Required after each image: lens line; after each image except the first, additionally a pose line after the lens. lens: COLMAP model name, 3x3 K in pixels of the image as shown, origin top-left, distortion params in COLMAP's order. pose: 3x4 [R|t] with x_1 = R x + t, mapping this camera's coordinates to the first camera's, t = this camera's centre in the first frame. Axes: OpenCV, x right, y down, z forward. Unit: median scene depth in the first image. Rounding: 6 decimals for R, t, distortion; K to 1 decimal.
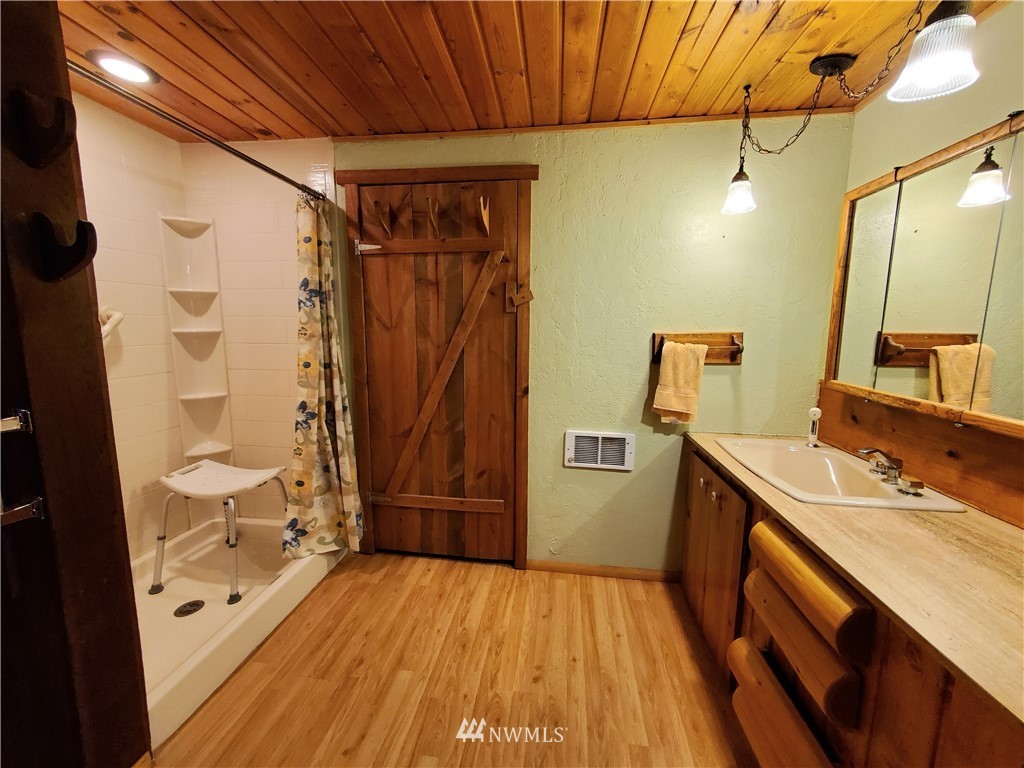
lens RADIAL K [[404.8, 0, 509.5], [0, 404.8, 379.4], [0, 0, 1]] dist [-0.000353, 0.000026]
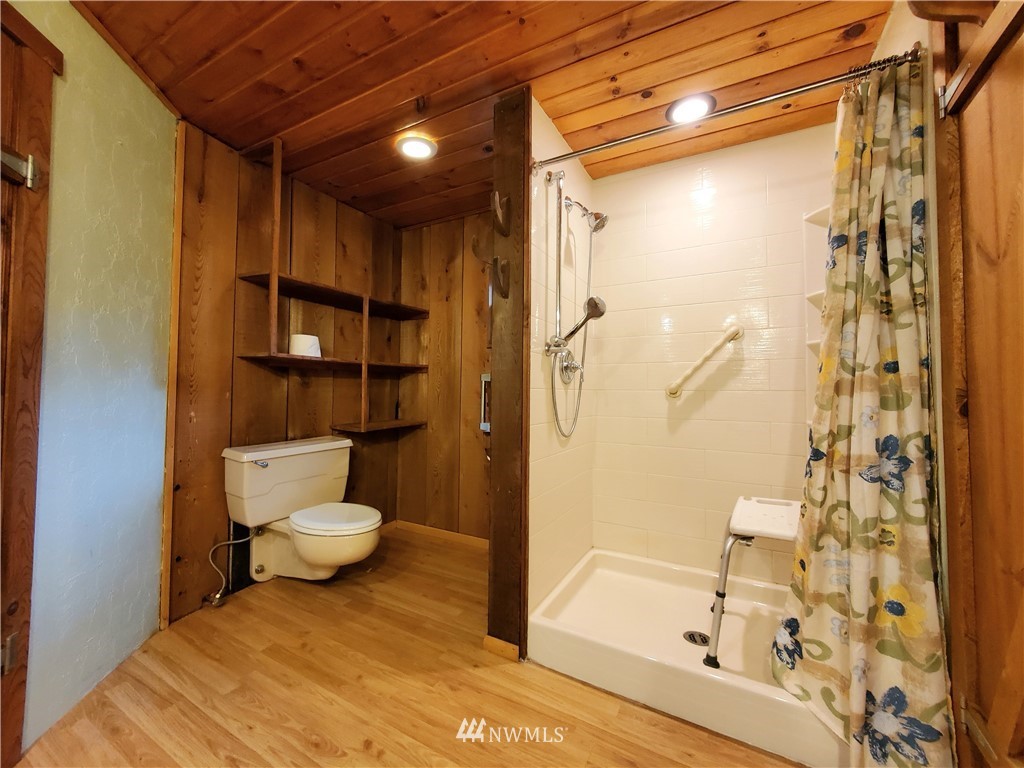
lens RADIAL K [[404.8, 0, 509.5], [0, 404.8, 379.4], [0, 0, 1]] dist [-0.000353, 0.000026]
pose [[-0.360655, -0.038759, -0.931893, 0.210286], [-0.130232, 0.991441, 0.009165, 0.034693], [0.923562, 0.124668, -0.362616, 0.787895]]
